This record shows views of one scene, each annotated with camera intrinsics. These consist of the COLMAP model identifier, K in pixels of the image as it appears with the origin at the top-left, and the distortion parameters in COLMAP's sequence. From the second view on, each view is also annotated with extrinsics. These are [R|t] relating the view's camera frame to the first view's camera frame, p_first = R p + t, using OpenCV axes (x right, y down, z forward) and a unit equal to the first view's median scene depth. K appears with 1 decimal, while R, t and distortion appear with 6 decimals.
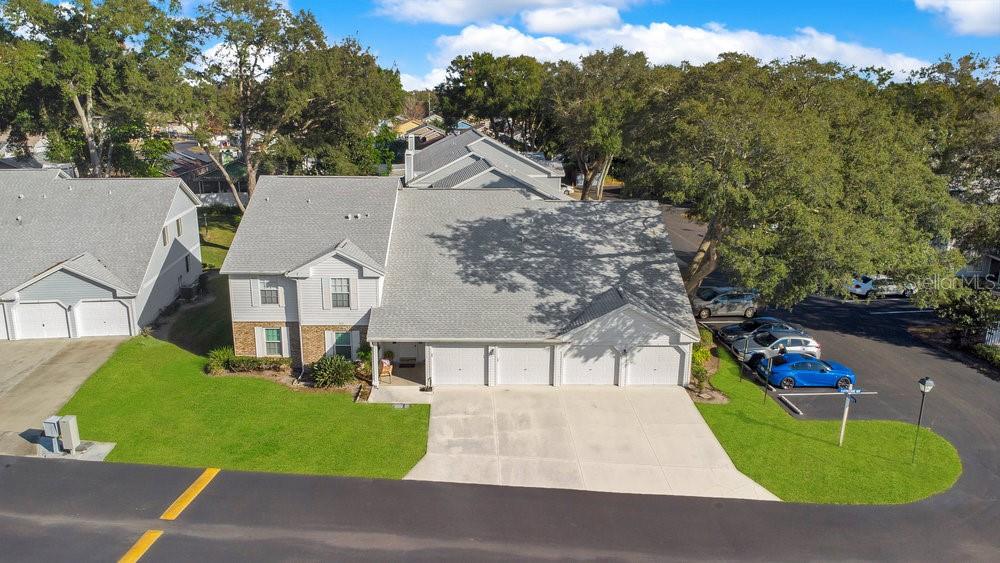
lens RADIAL K [[722.7, 0, 500.0], [0, 722.7, 281.5], [0, 0, 1]] dist [0.001376, 0.000640]
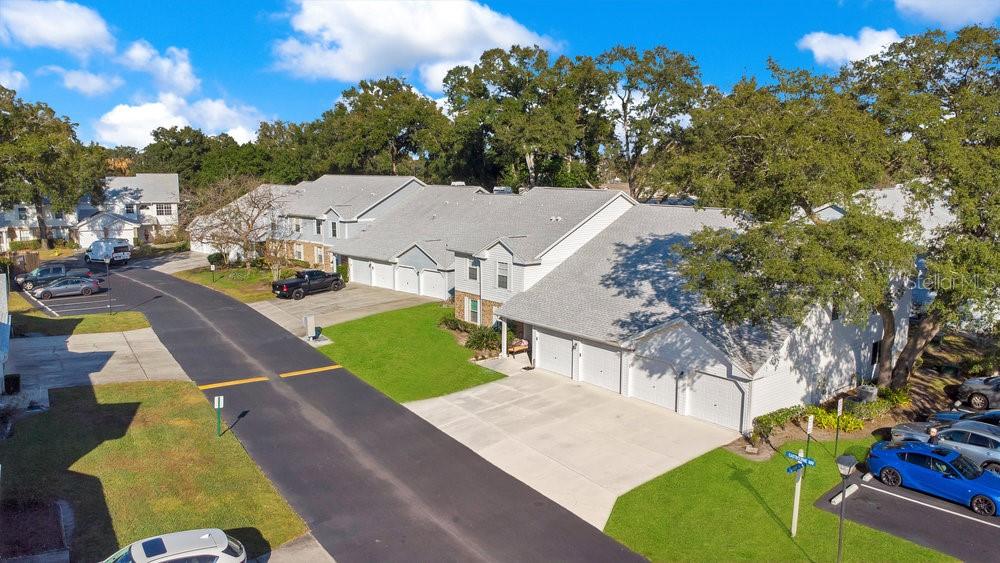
lens RADIAL K [[722.7, 0, 500.0], [0, 722.7, 281.5], [0, 0, 1]] dist [0.001376, 0.000640]
pose [[0.614024, 0.115878, -0.780734, 0.710374], [-0.197040, 0.980350, -0.009461, 0.038506], [0.764297, 0.159645, 0.624791, 0.259494]]
